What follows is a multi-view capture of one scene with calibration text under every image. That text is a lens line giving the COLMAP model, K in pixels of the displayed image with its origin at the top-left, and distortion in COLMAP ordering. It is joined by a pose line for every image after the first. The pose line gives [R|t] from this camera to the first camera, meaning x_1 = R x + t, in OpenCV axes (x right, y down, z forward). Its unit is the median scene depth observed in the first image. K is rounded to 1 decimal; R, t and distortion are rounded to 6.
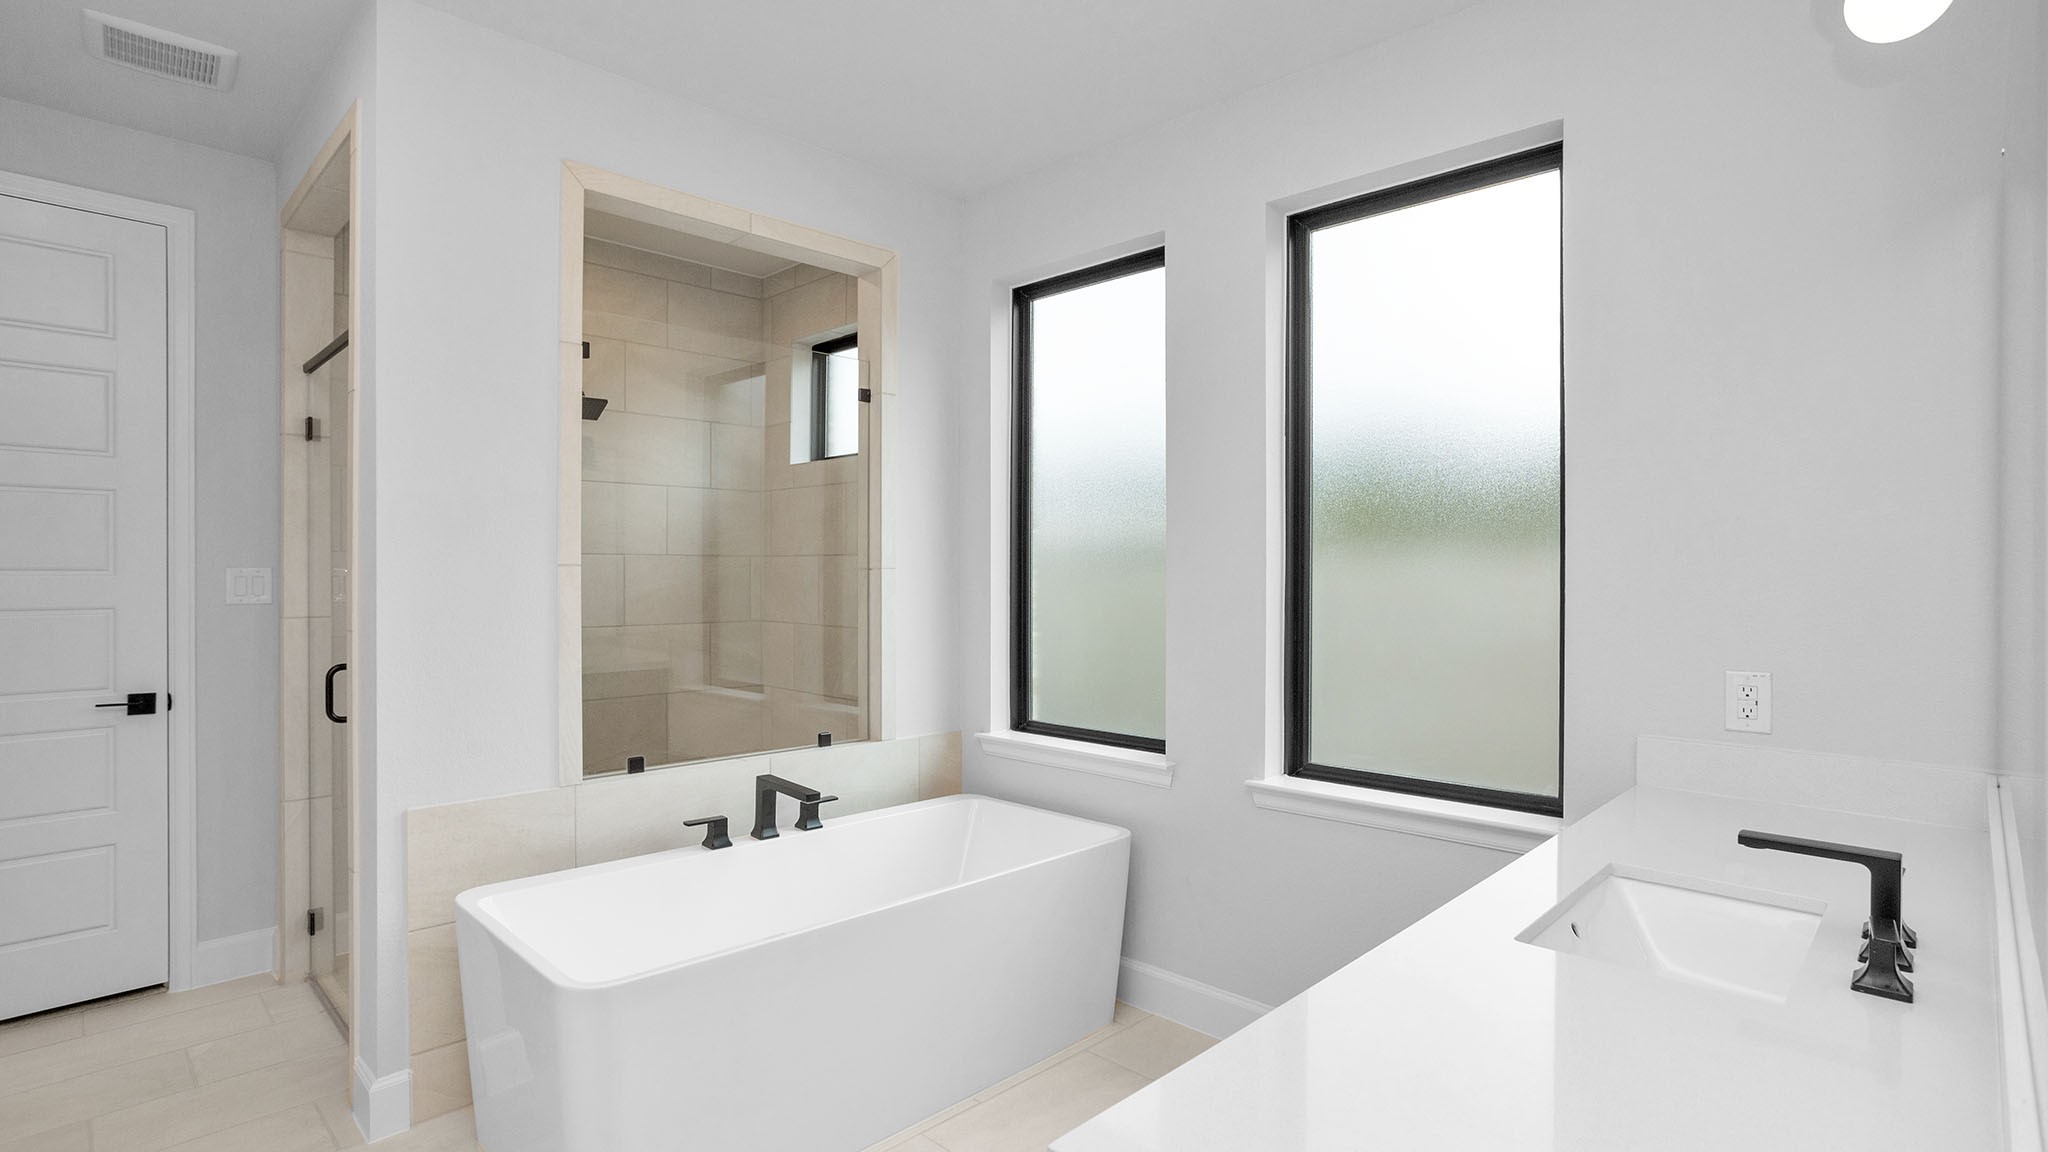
lens RADIAL K [[1001.5, 0, 1032.0], [0, 1001.5, 581.5], [0, 0, 1]] dist [-0.003156, 0.003320]
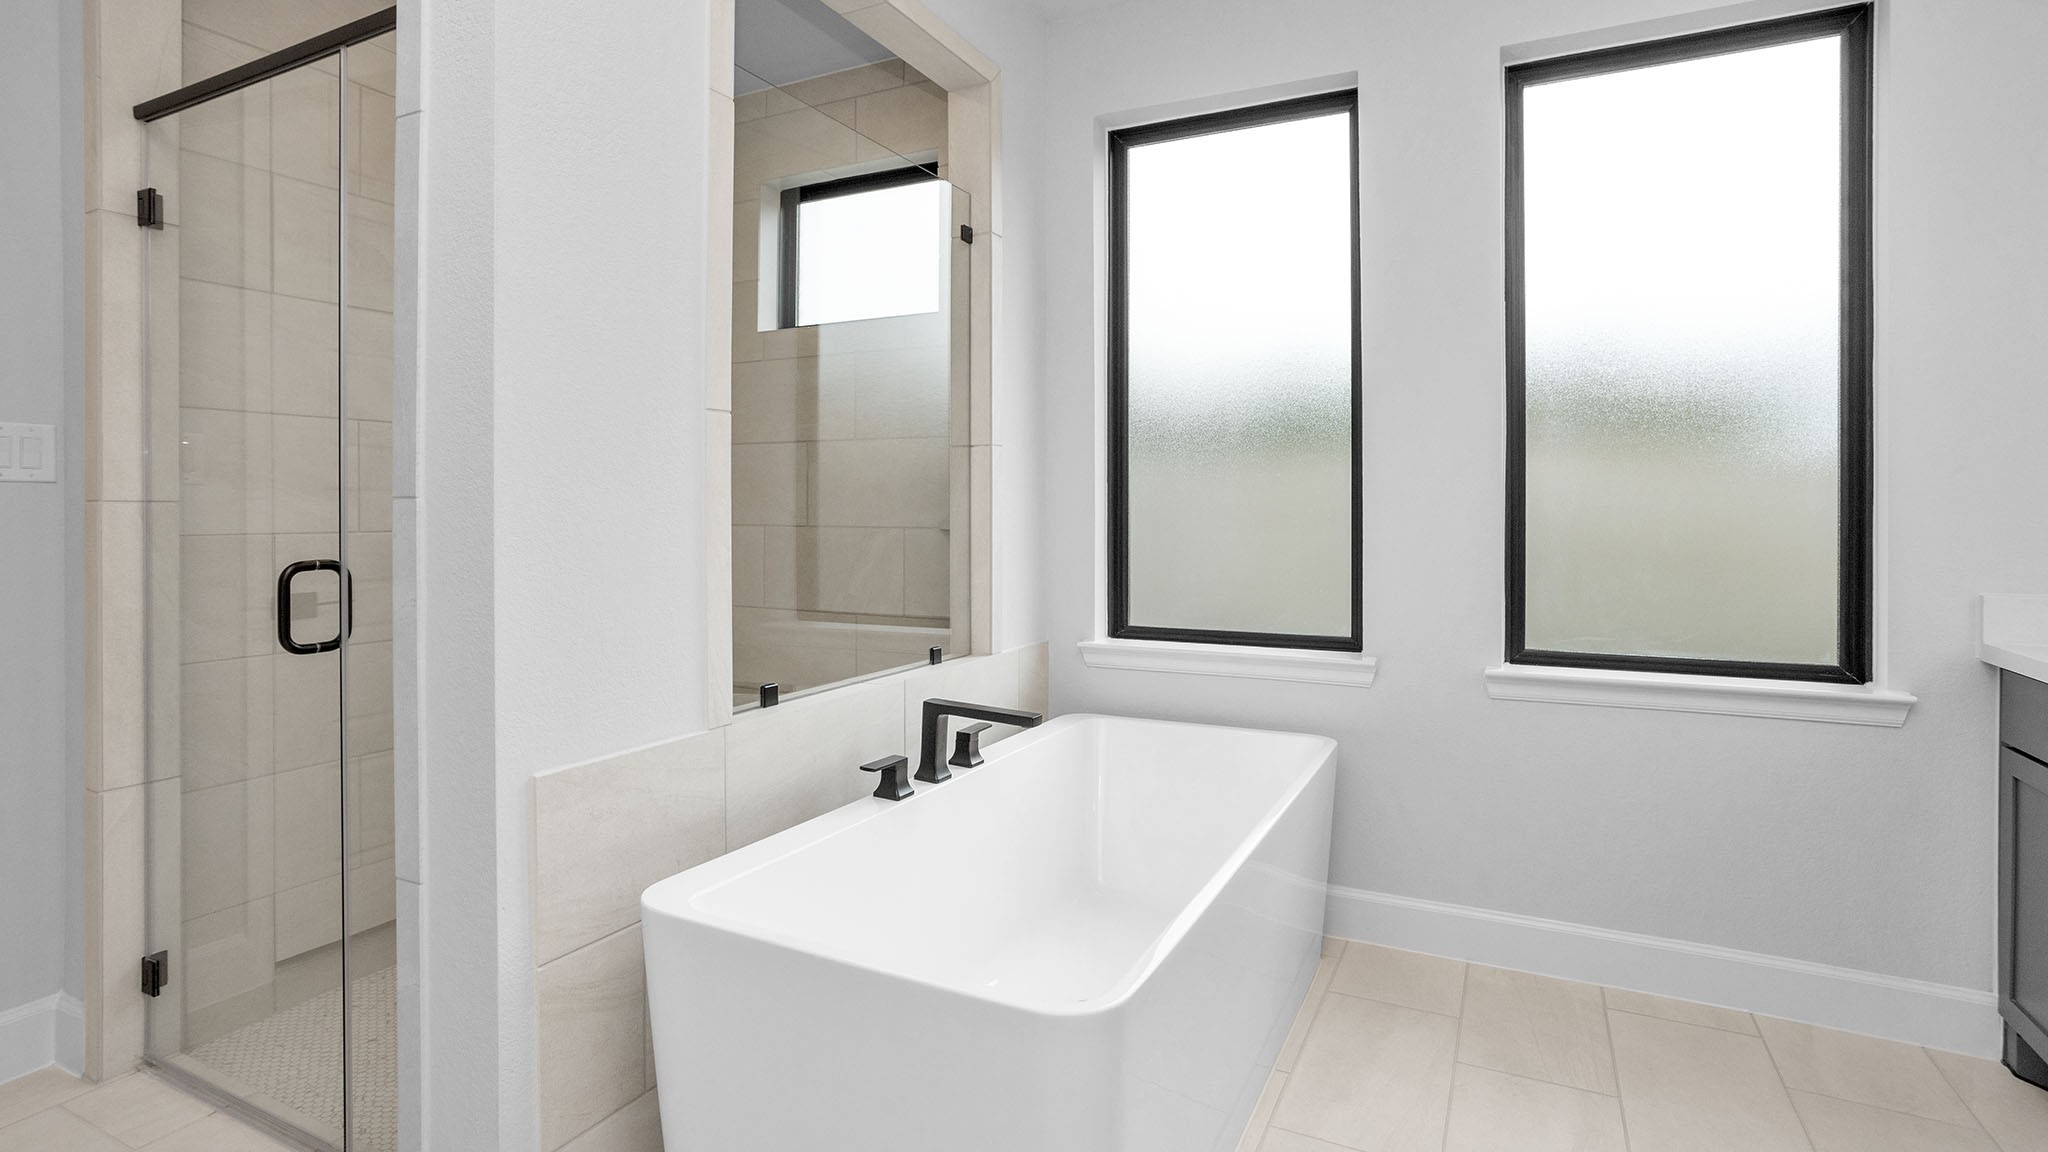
lens RADIAL K [[1001.5, 0, 1011.5], [0, 1001.5, 511.1], [0, 0, 1]] dist [-0.003156, 0.003320]
pose [[0.949557, 0.000279, 0.313593, -0.395726], [0.000138, 0.999999, -0.001307, 0.042977], [-0.313594, 0.001285, 0.949556, 0.214581]]
